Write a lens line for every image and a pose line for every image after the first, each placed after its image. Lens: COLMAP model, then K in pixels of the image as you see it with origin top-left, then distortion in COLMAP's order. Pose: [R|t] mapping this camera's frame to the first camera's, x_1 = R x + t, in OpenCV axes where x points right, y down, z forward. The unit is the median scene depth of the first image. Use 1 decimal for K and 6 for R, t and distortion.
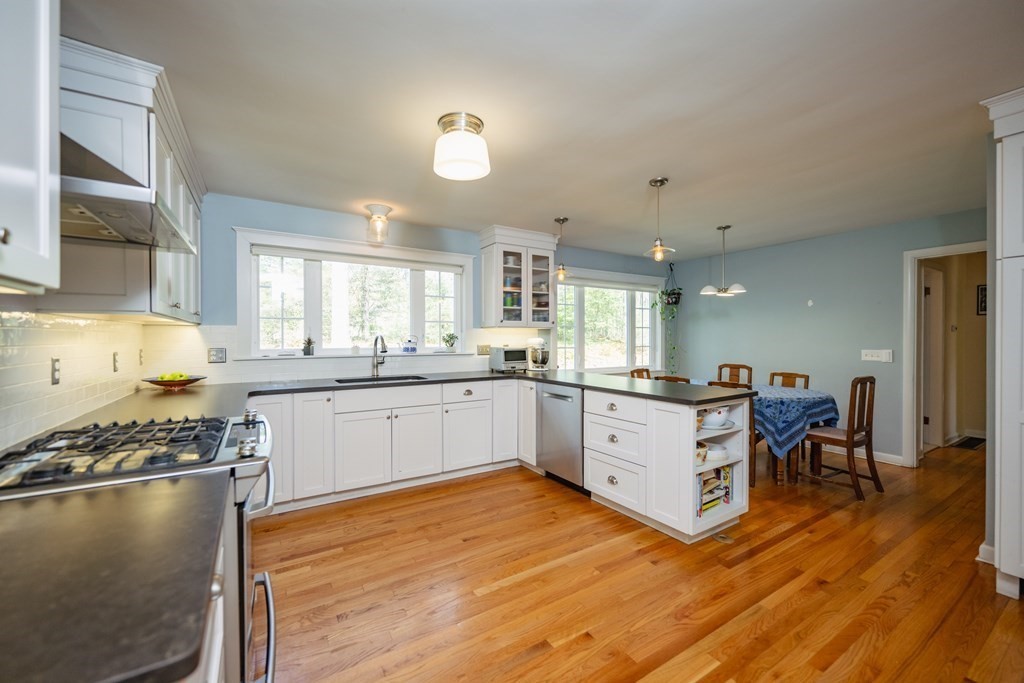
lens RADIAL K [[402.5, 0, 512.0], [0, 402.5, 341.5], [0, 0, 1]] dist [-0.001976, 0.000173]
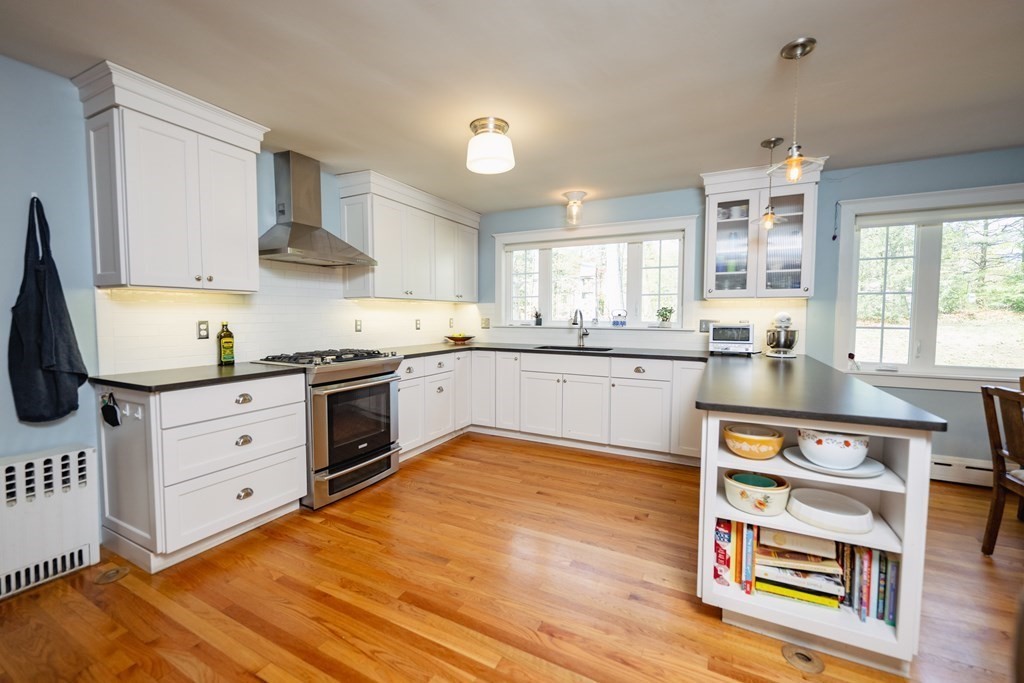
lens RADIAL K [[417.9, 0, 509.0], [0, 417.9, 336.7], [0, 0, 1]] dist [0.000196, 0.000173]
pose [[0.507878, 0.047965, -0.860093, 0.594498], [-0.010777, 0.998724, 0.049332, 0.005519], [0.861362, -0.015786, 0.507747, 0.256511]]
